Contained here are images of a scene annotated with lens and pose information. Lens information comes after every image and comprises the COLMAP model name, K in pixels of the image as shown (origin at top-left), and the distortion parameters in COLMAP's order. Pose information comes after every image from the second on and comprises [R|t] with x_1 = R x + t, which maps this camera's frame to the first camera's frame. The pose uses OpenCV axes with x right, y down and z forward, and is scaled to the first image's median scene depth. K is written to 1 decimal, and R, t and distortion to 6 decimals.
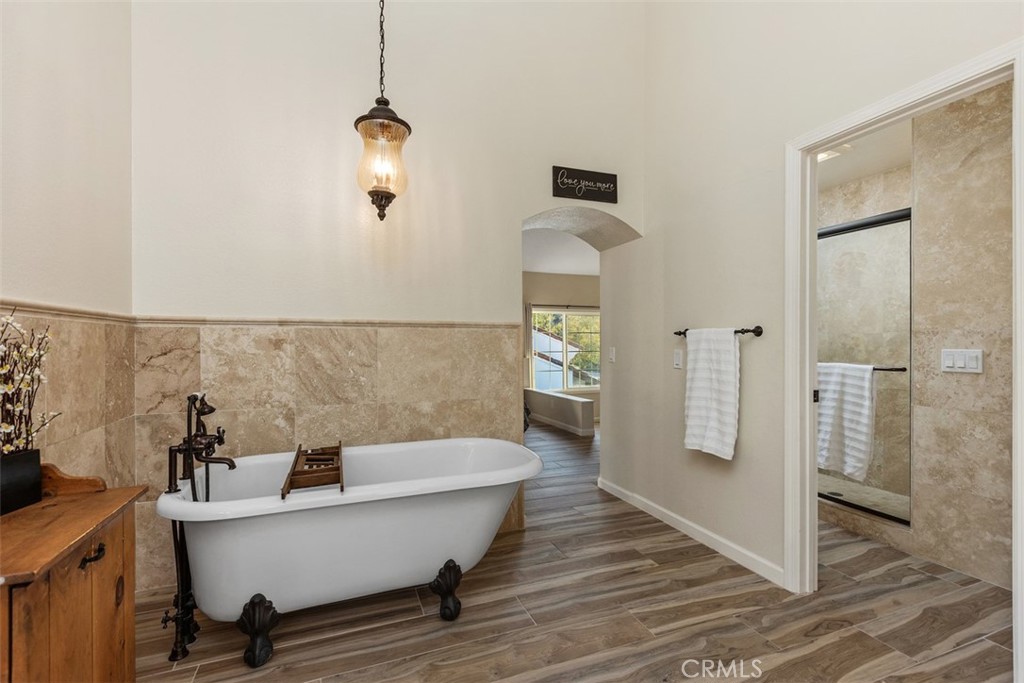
lens RADIAL K [[462.3, 0, 512.2], [0, 462.3, 343.5], [0, 0, 1]] dist [0.000292, -0.003026]
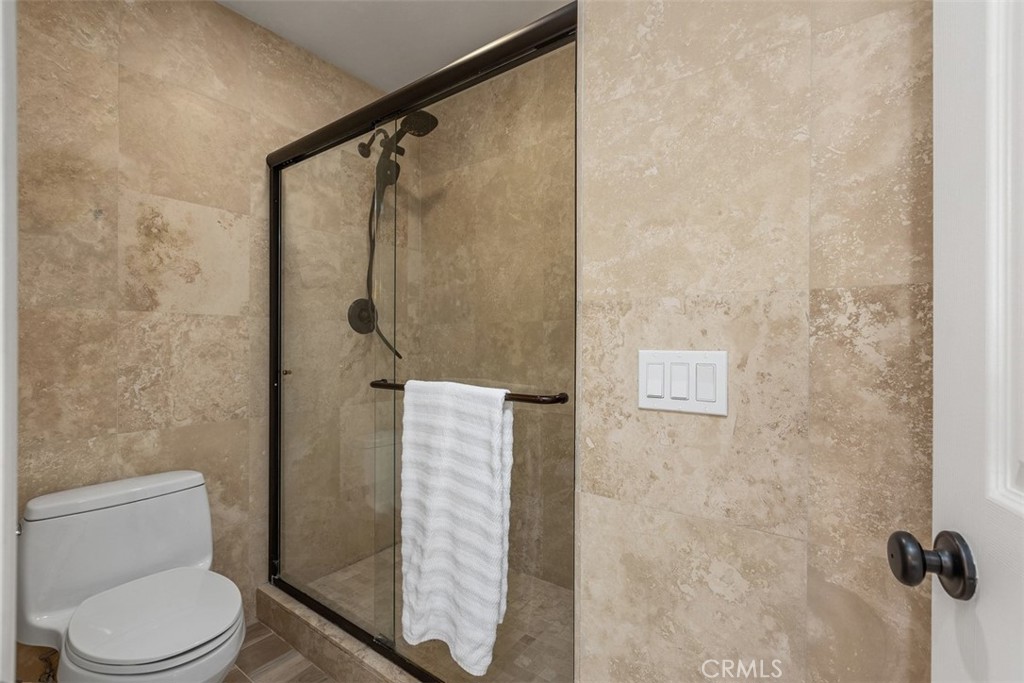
lens RADIAL K [[462.3, 0, 511.6], [0, 462.3, 340.6], [0, 0, 1]] dist [0.000292, -0.003026]
pose [[0.844942, 0.004244, 0.534841, 0.641314], [-0.002833, 0.999990, -0.003461, 0.006794], [-0.534850, 0.001409, 0.844946, 0.736156]]
